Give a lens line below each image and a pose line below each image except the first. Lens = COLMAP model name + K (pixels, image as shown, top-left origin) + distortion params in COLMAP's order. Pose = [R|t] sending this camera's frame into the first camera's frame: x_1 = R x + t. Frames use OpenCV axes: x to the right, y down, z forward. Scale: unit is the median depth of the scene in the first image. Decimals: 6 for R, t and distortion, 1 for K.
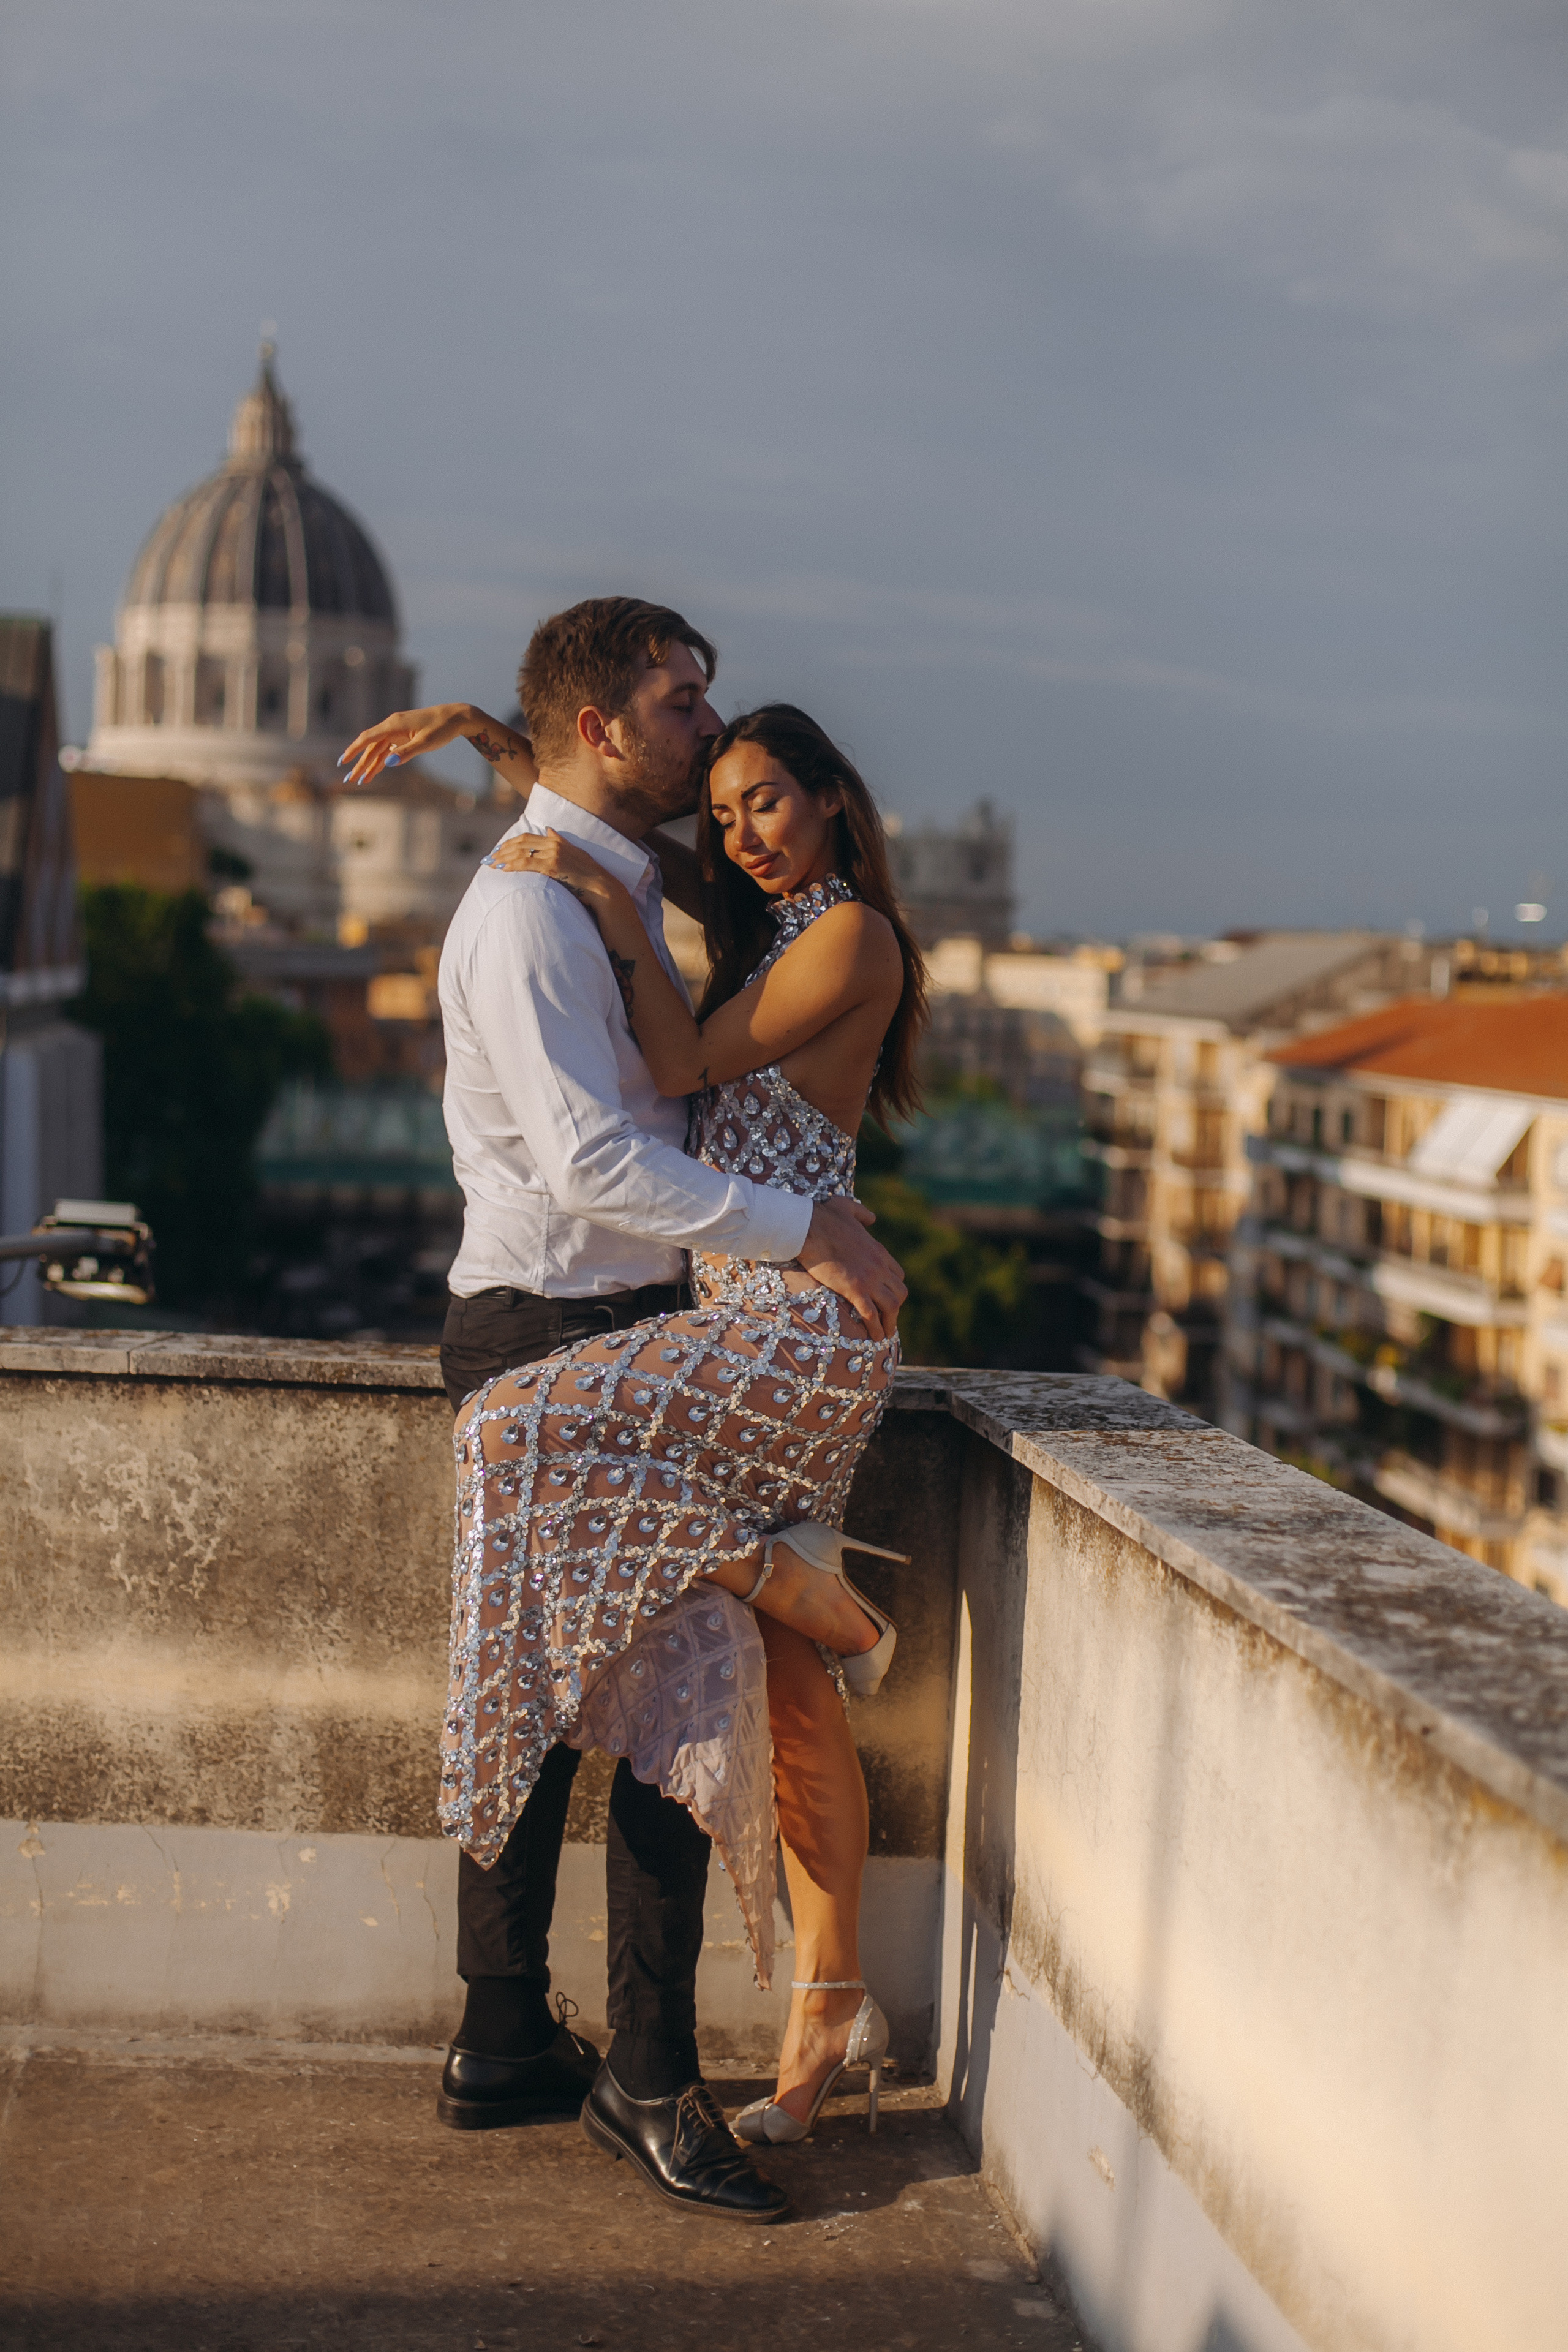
lens RADIAL K [[3210.4, 0, 777.9], [0, 3210.4, 1222.6], [0, 0, 1]] dist [-0.018849, 0.000000]
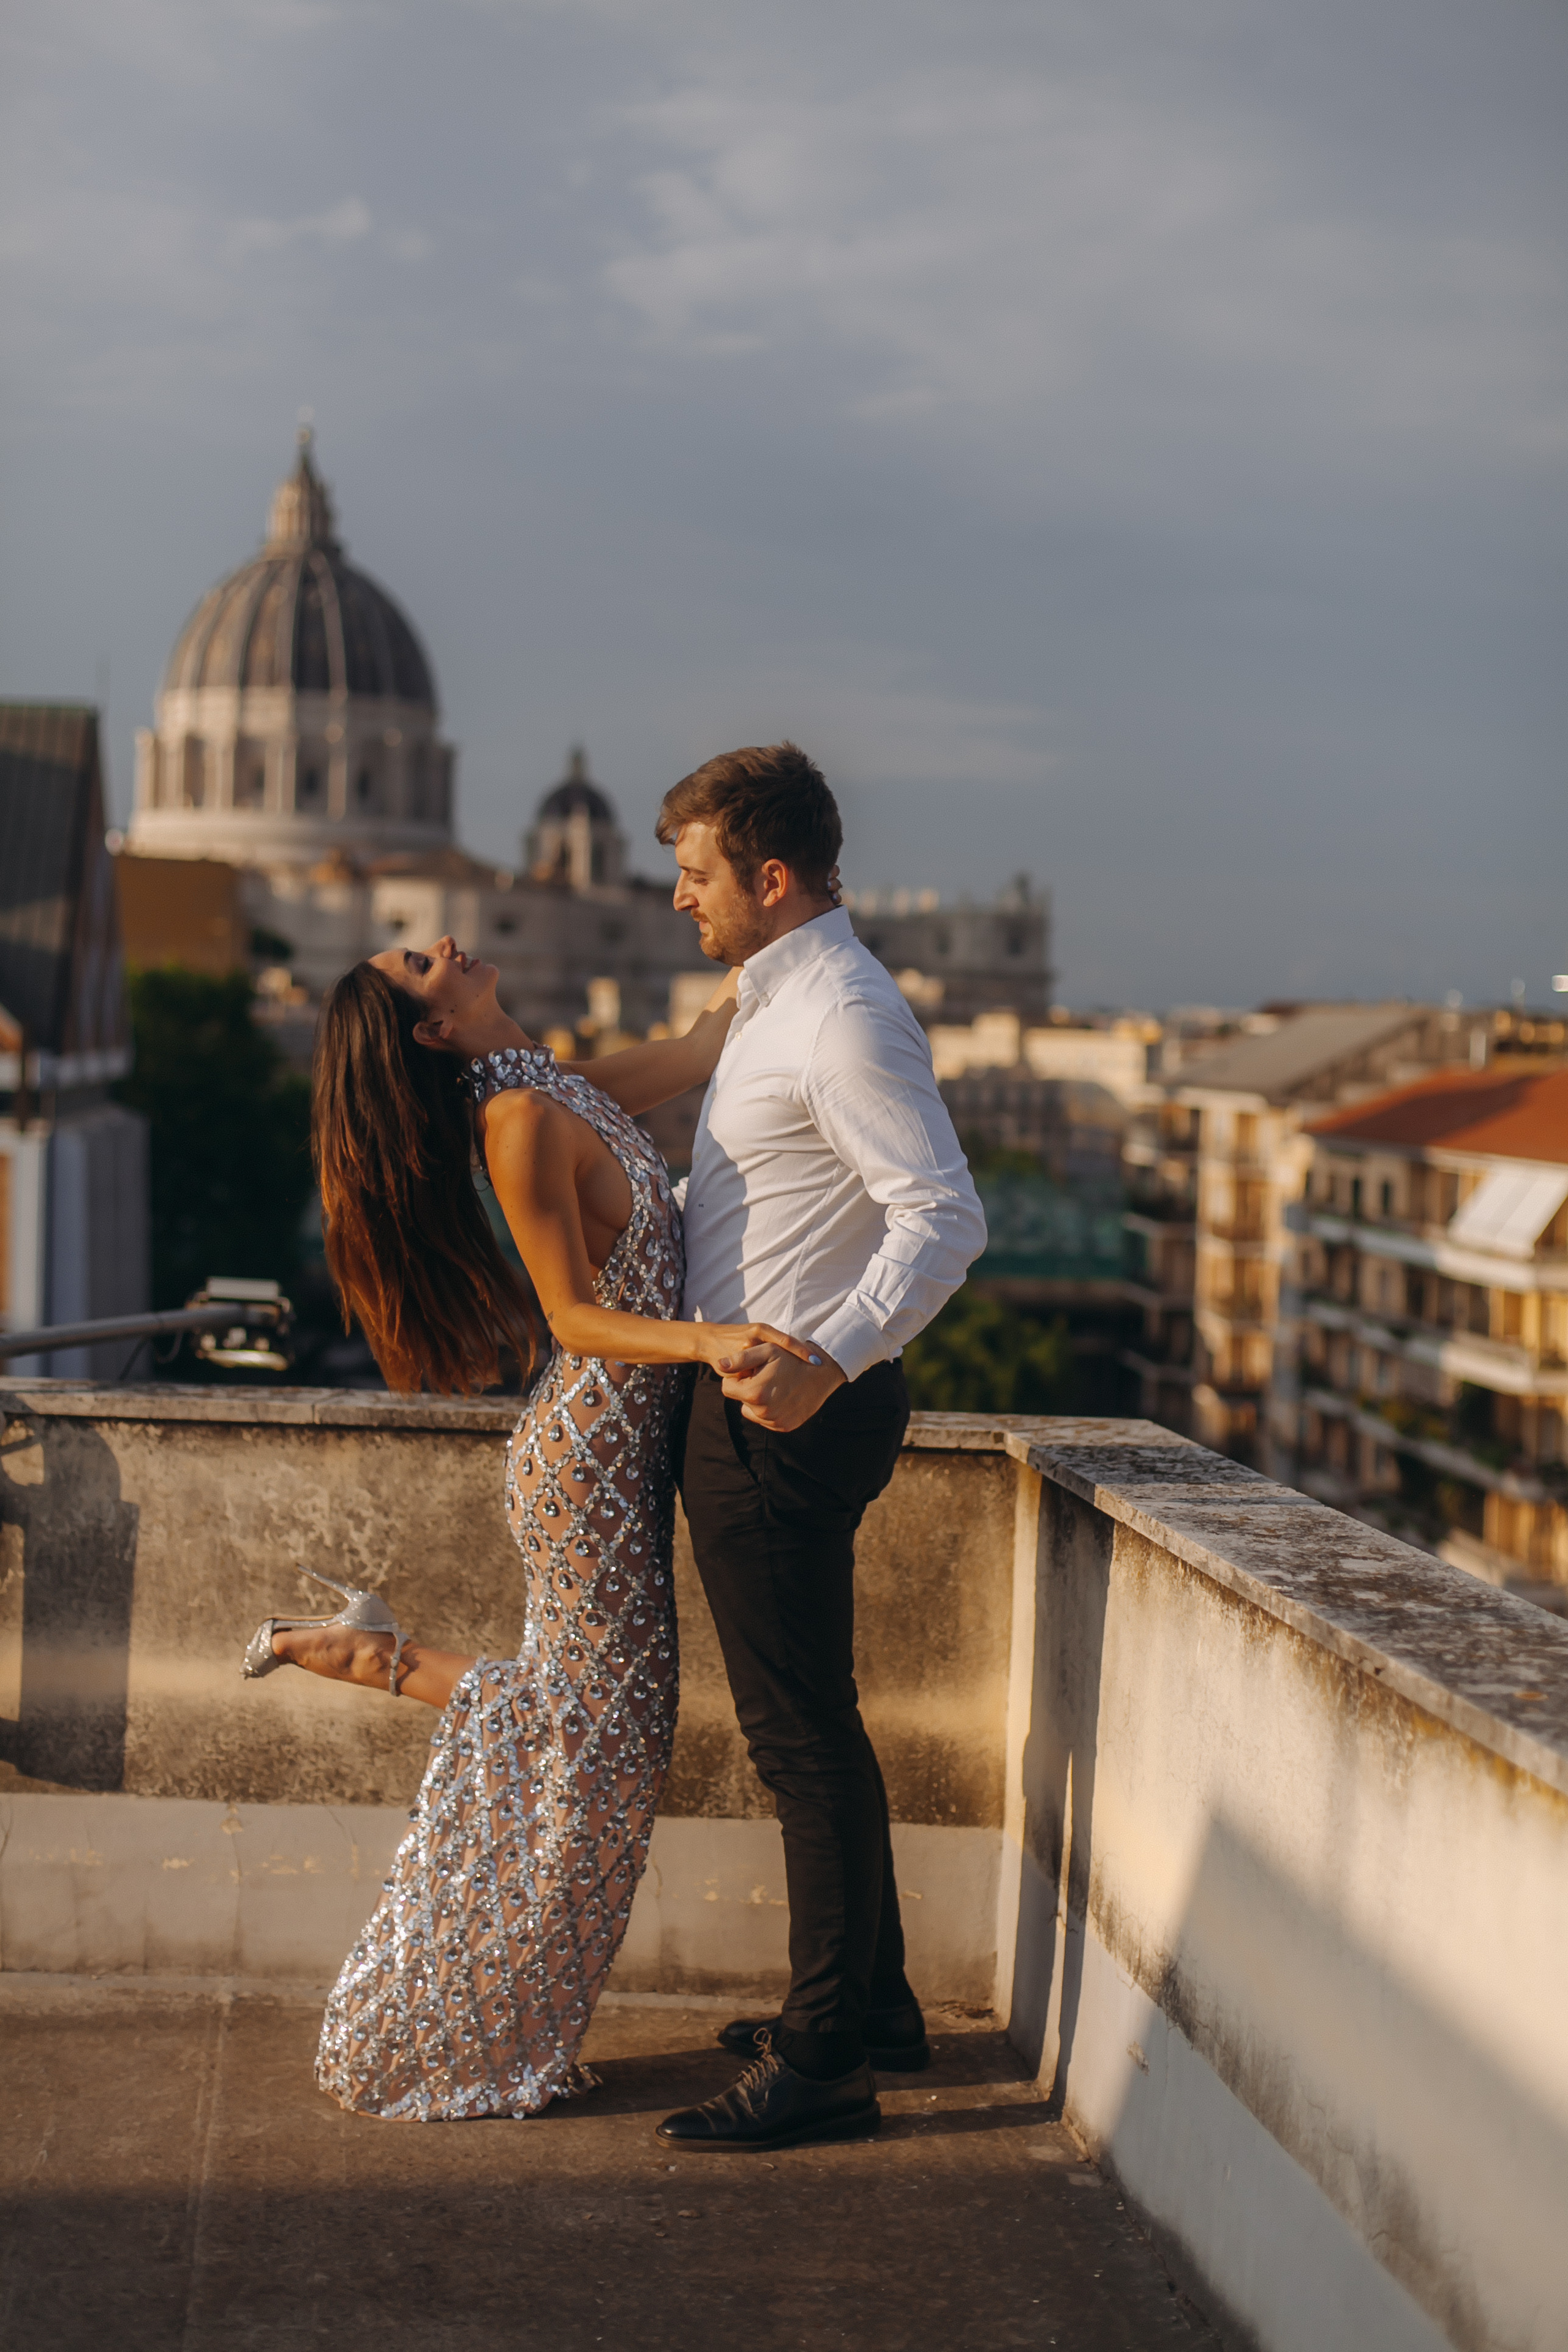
lens RADIAL K [[3210.4, 0, 765.5], [0, 3210.4, 1231.6], [0, 0, 1]] dist [-0.018849, 0.000000]
pose [[0.999838, -0.007735, -0.016250, -0.015184], [0.007400, 0.999761, -0.020593, 0.001939], [0.016405, 0.020469, 0.999656, -0.185055]]
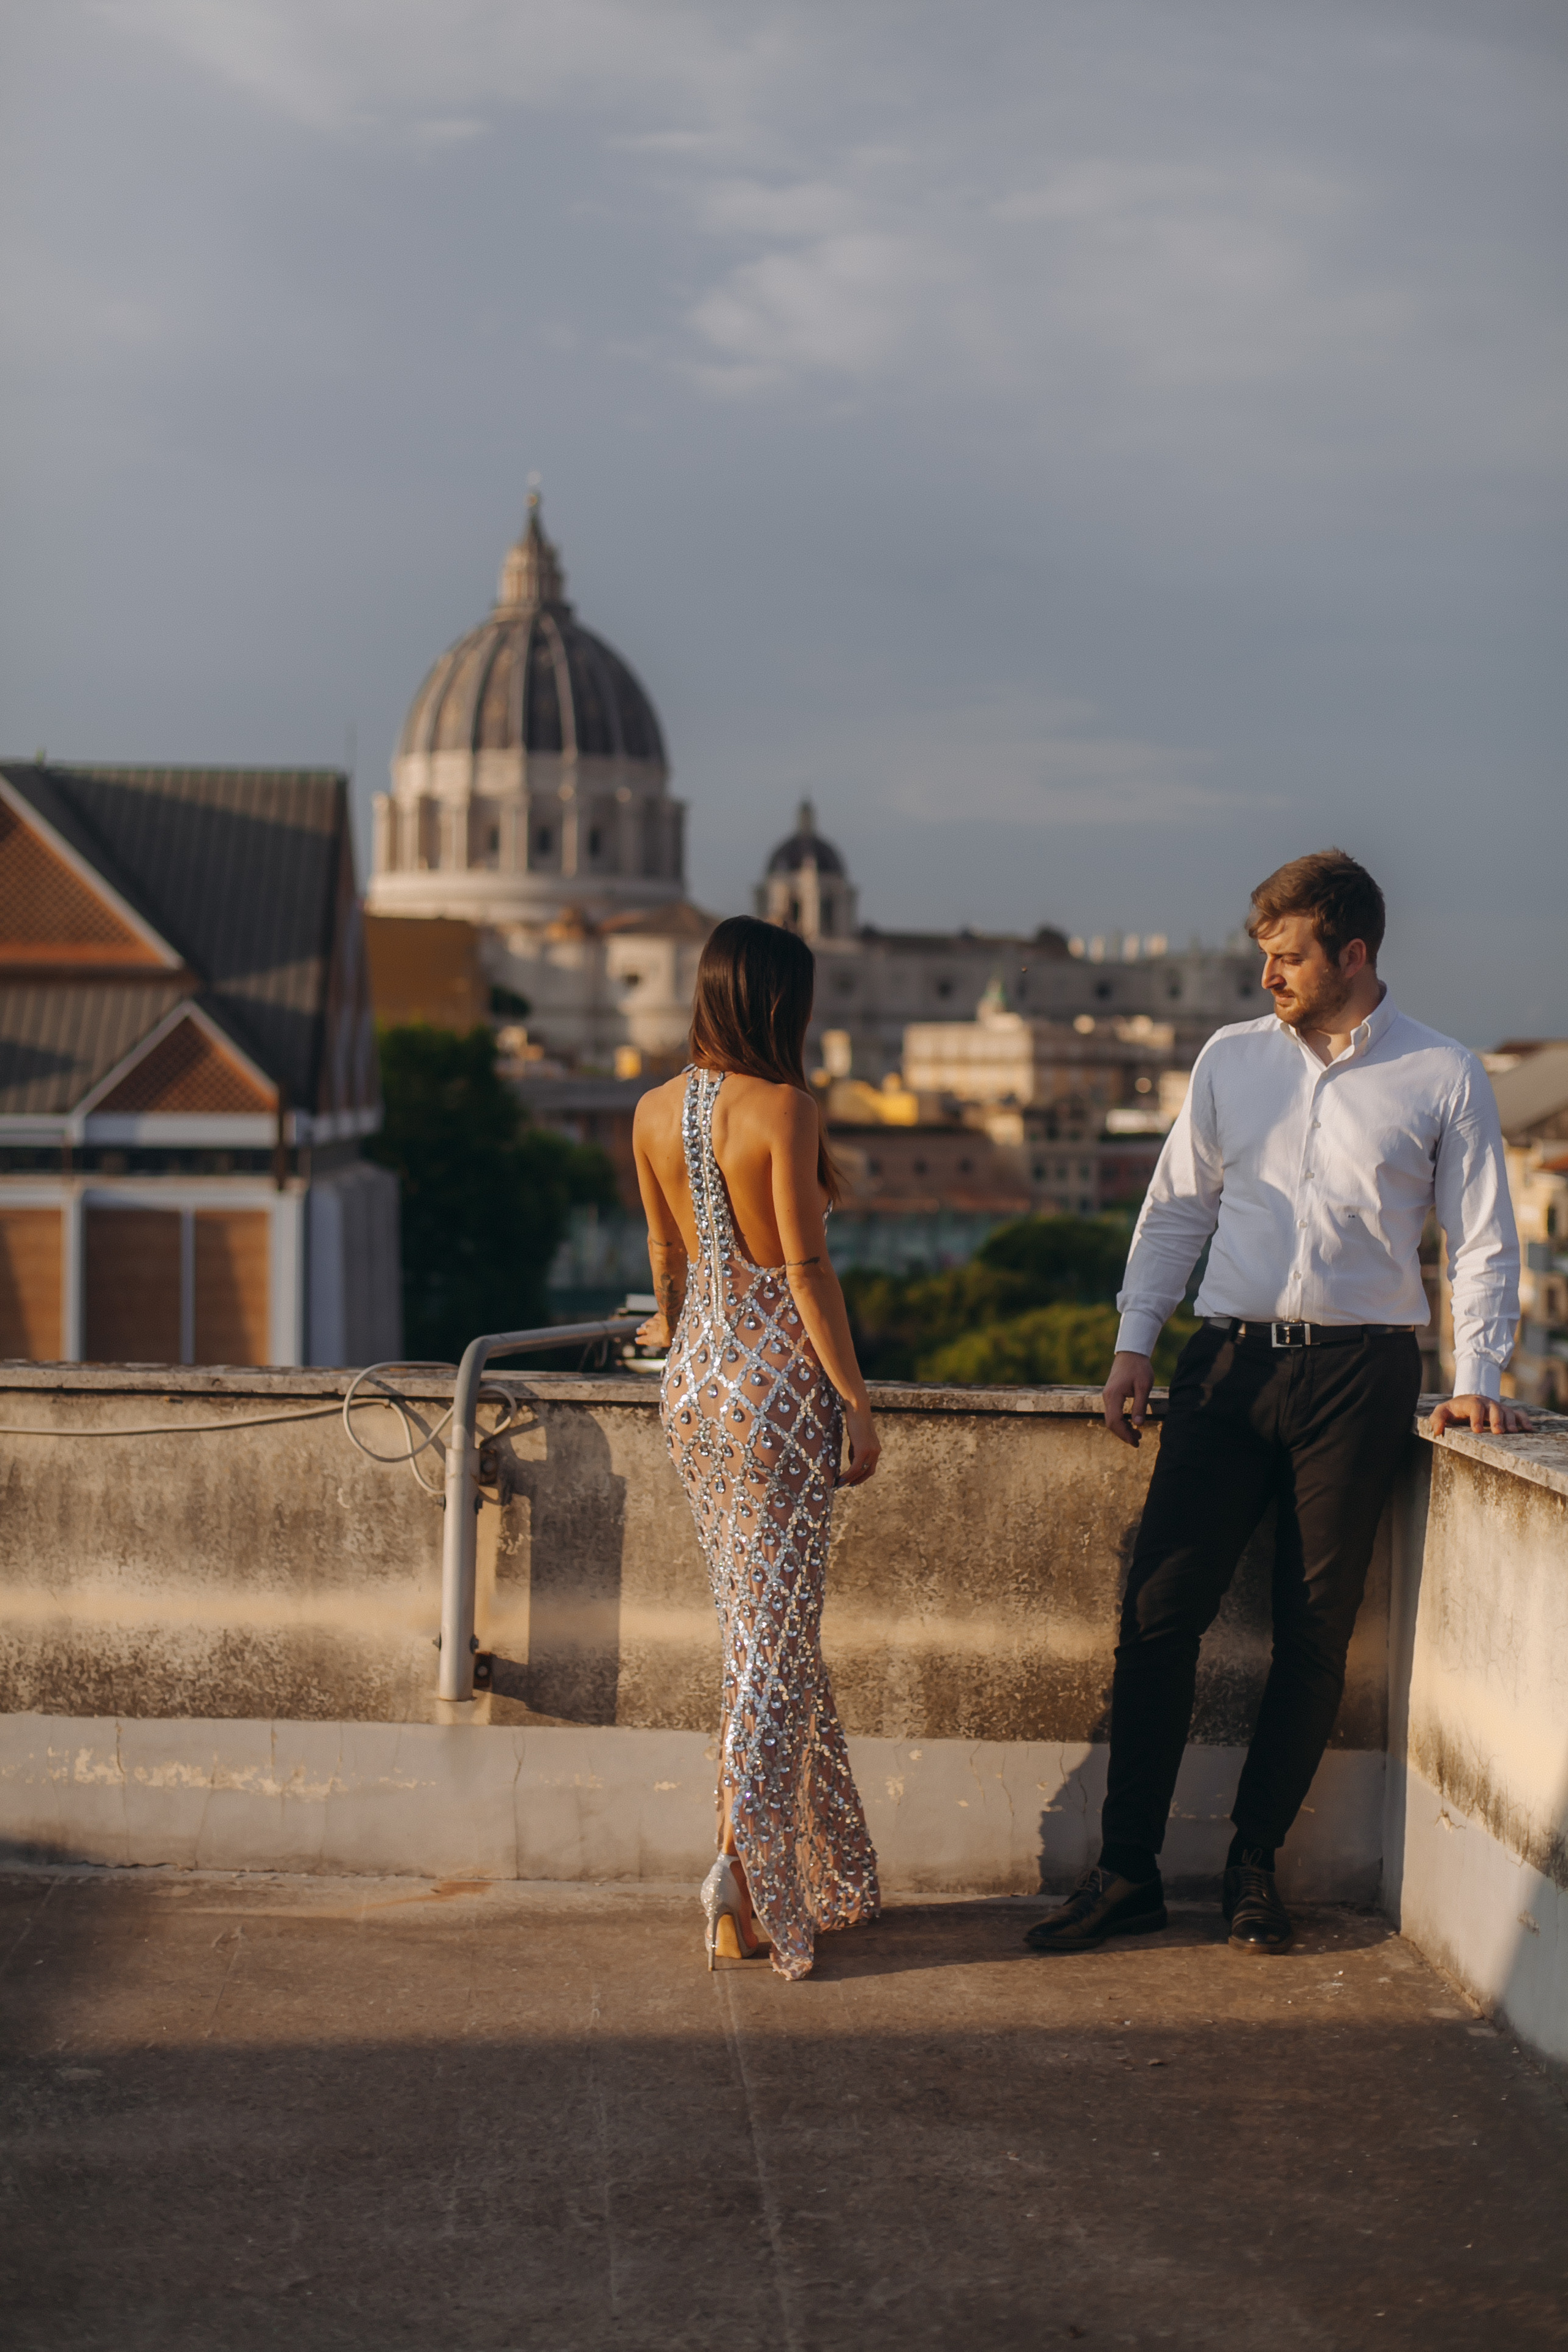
lens RADIAL K [[3210.4, 0, 788.9], [0, 3210.4, 1192.2], [0, 0, 1]] dist [-0.018849, 0.000000]
pose [[0.996444, -0.022832, -0.081102, -0.083974], [0.018881, 0.998613, -0.049157, 0.023620], [0.082112, 0.047451, 0.995493, -0.377775]]
